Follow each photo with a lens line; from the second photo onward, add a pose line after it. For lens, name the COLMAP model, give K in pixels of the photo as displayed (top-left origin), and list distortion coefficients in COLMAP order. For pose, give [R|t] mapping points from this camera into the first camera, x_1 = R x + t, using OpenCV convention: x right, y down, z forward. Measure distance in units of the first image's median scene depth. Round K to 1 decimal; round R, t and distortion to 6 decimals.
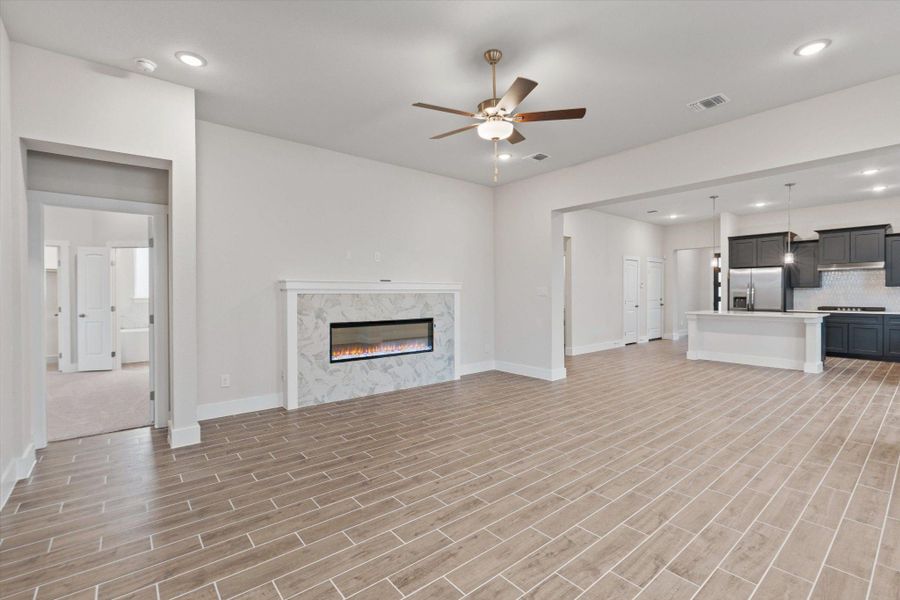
lens RADIAL K [[409.7, 0, 459.8], [0, 409.7, 302.7], [0, 0, 1]] dist [0.002992, 0.000894]
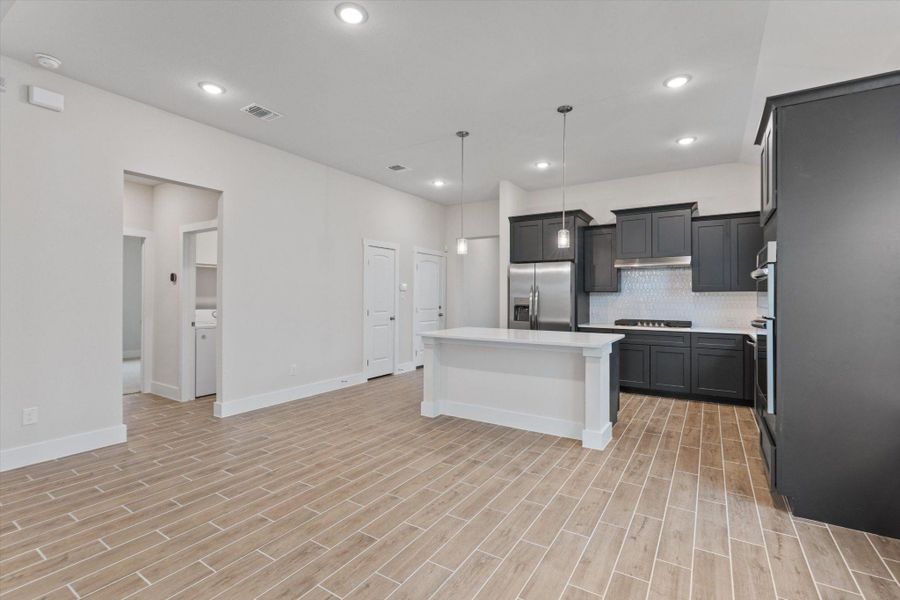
lens RADIAL K [[409.7, 0, 463.4], [0, 409.7, 299.2], [0, 0, 1]] dist [0.002992, 0.000894]
pose [[0.950105, 0.007728, 0.311835, 0.413476], [-0.002091, 0.999828, -0.018407, -0.012409], [-0.311924, 0.016836, 0.949958, 0.424093]]
